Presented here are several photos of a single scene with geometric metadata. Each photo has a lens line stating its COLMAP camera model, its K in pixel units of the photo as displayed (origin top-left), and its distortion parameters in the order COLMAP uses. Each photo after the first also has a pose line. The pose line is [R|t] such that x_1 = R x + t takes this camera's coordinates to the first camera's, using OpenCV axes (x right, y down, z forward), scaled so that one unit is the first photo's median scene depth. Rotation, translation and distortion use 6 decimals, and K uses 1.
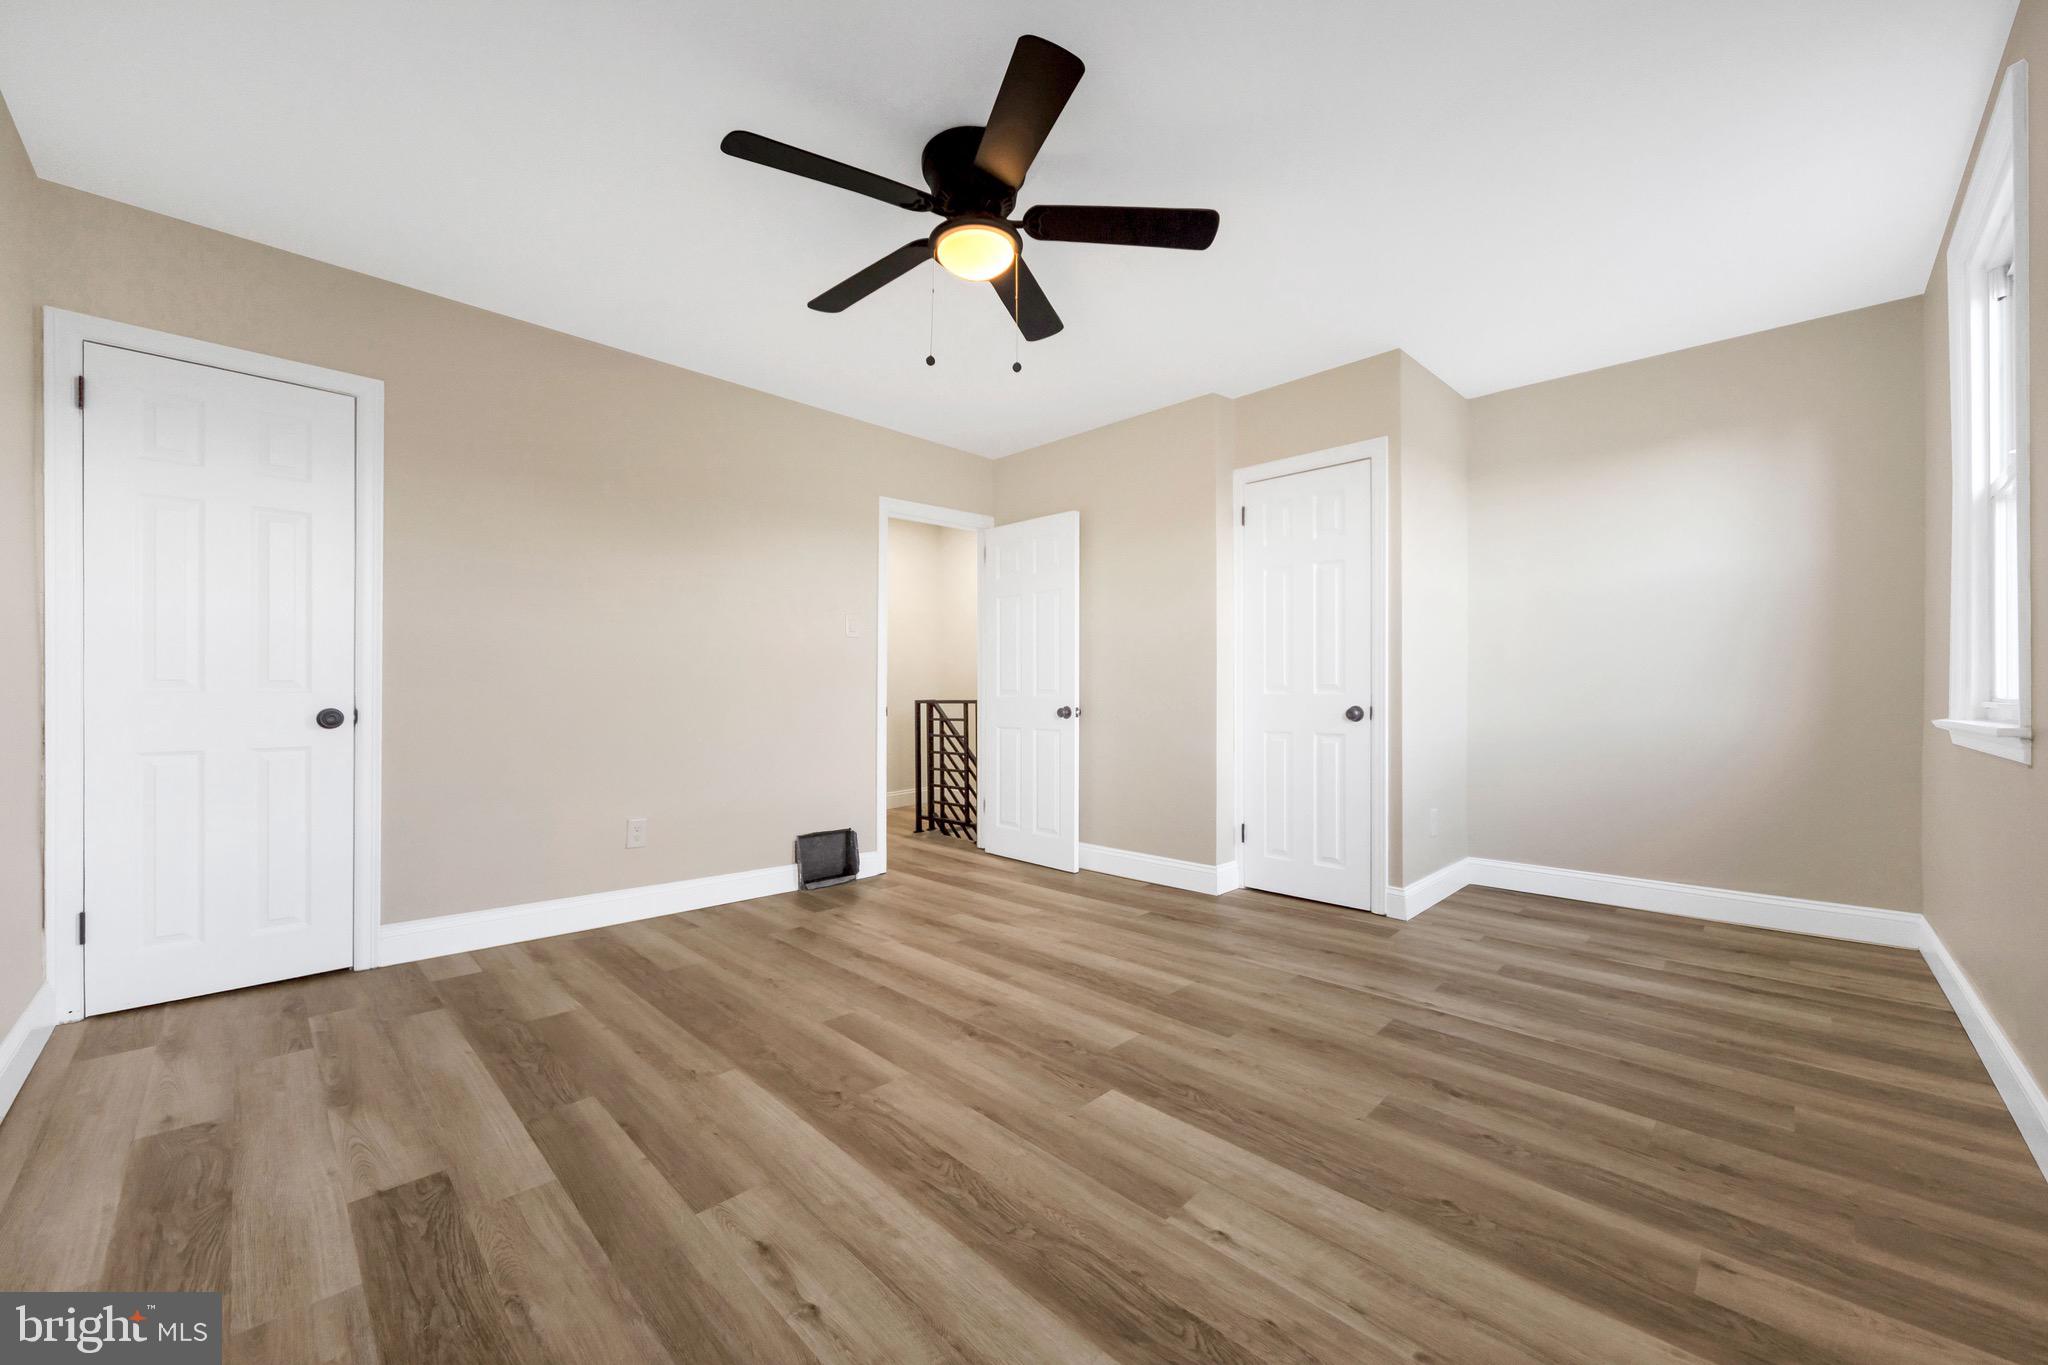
lens RADIAL K [[809.8, 0, 1031.9], [0, 809.8, 690.9], [0, 0, 1]] dist [0.001173, 0.000050]
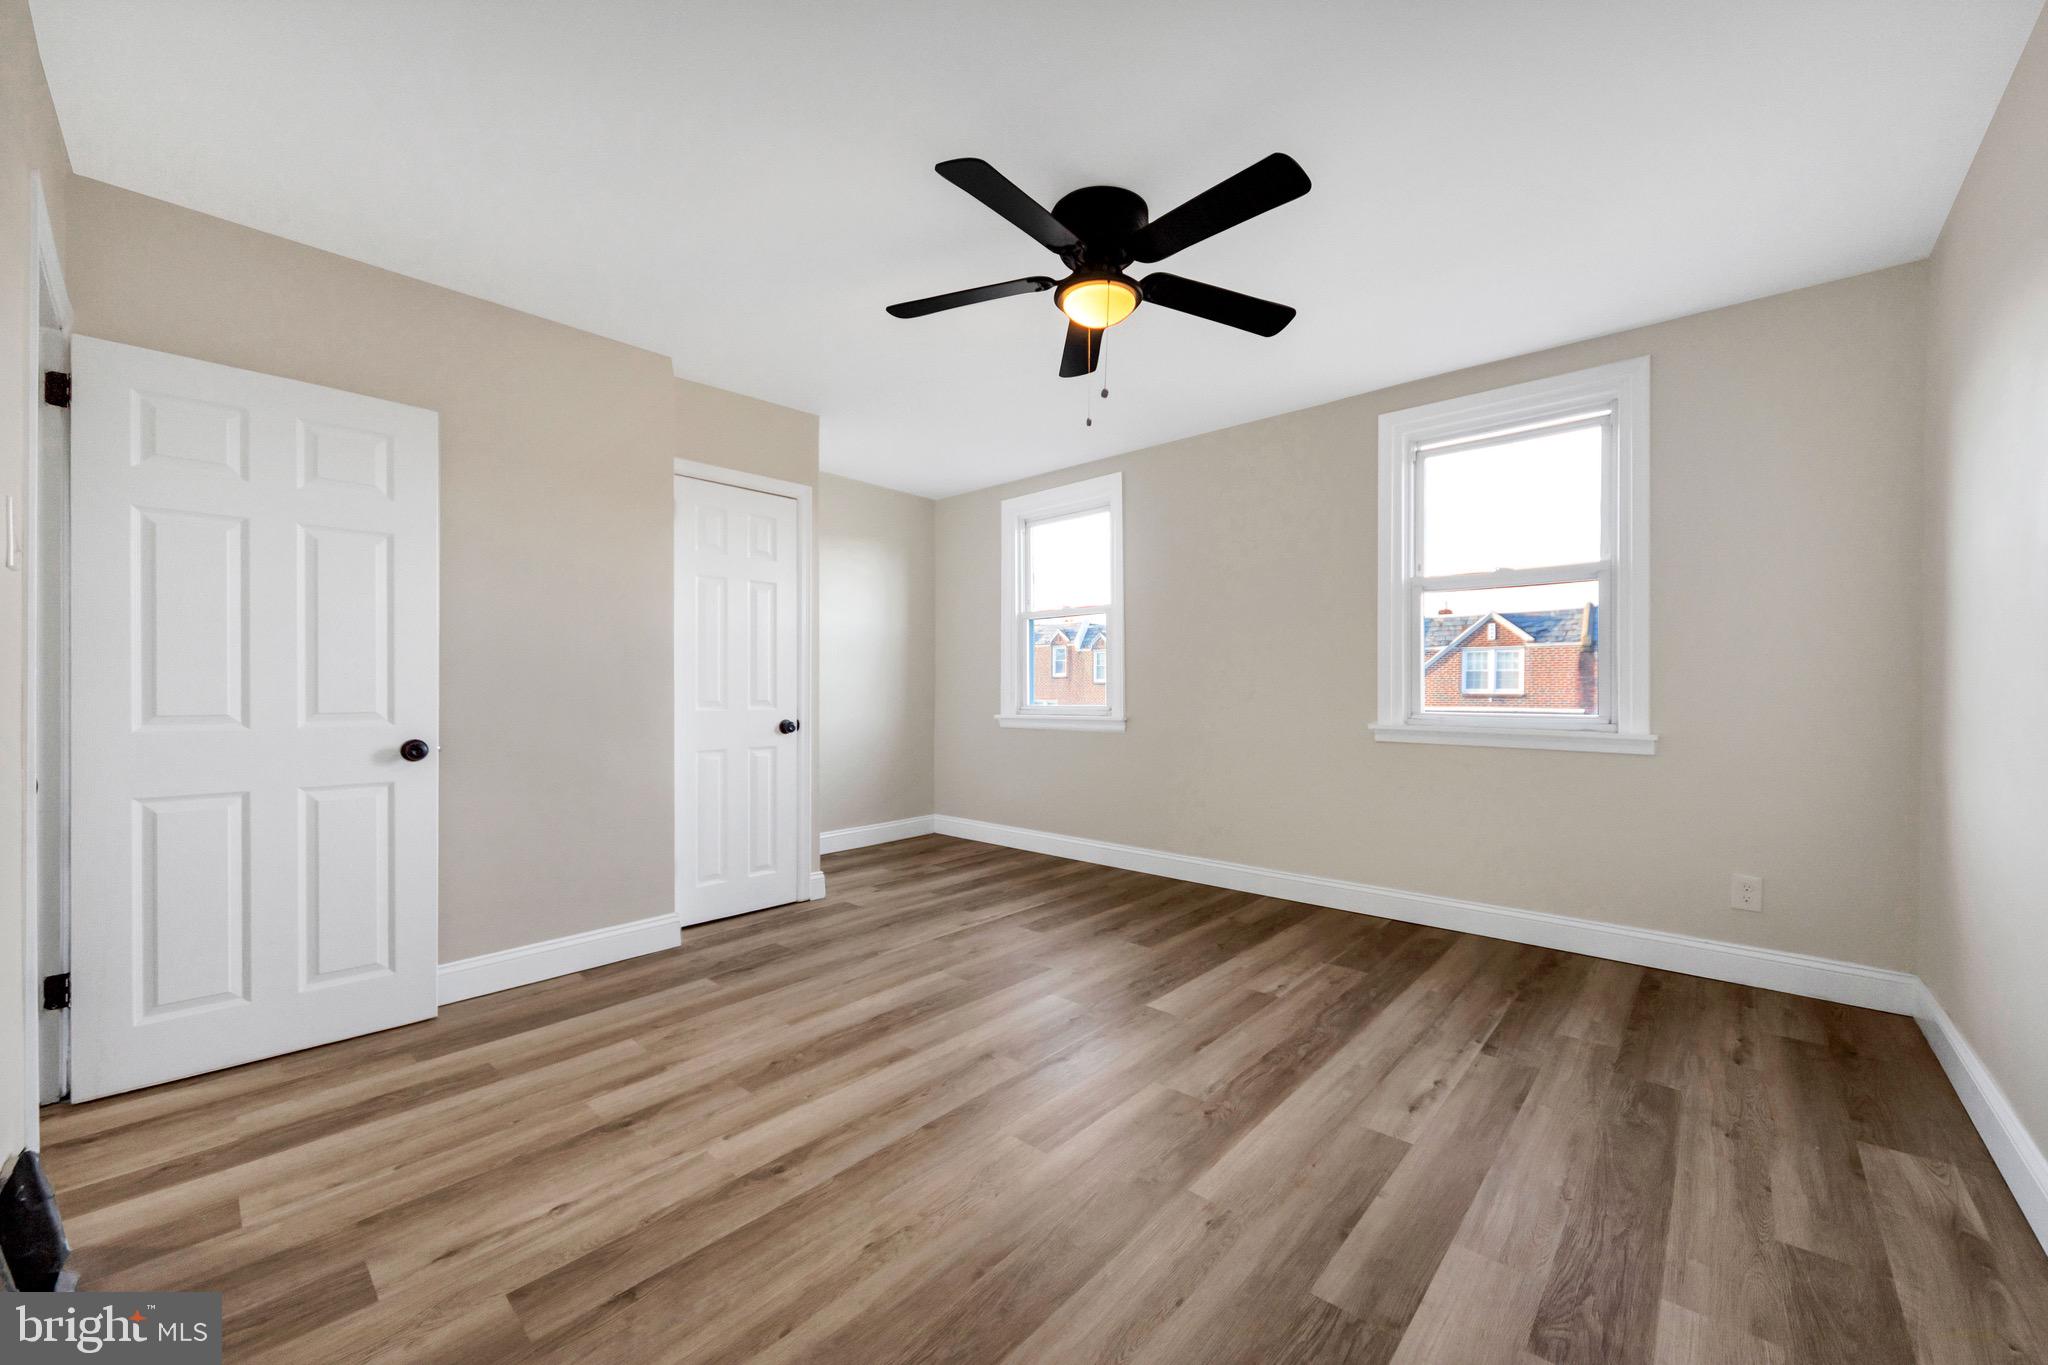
lens RADIAL K [[809.8, 0, 1031.9], [0, 809.8, 690.9], [0, 0, 1]] dist [0.001173, 0.000050]
pose [[-0.085375, -0.000145, 0.996349, -0.997431], [-0.000794, 1.000000, 0.000077, -0.028519], [-0.996349, -0.000785, -0.085375, 1.053016]]
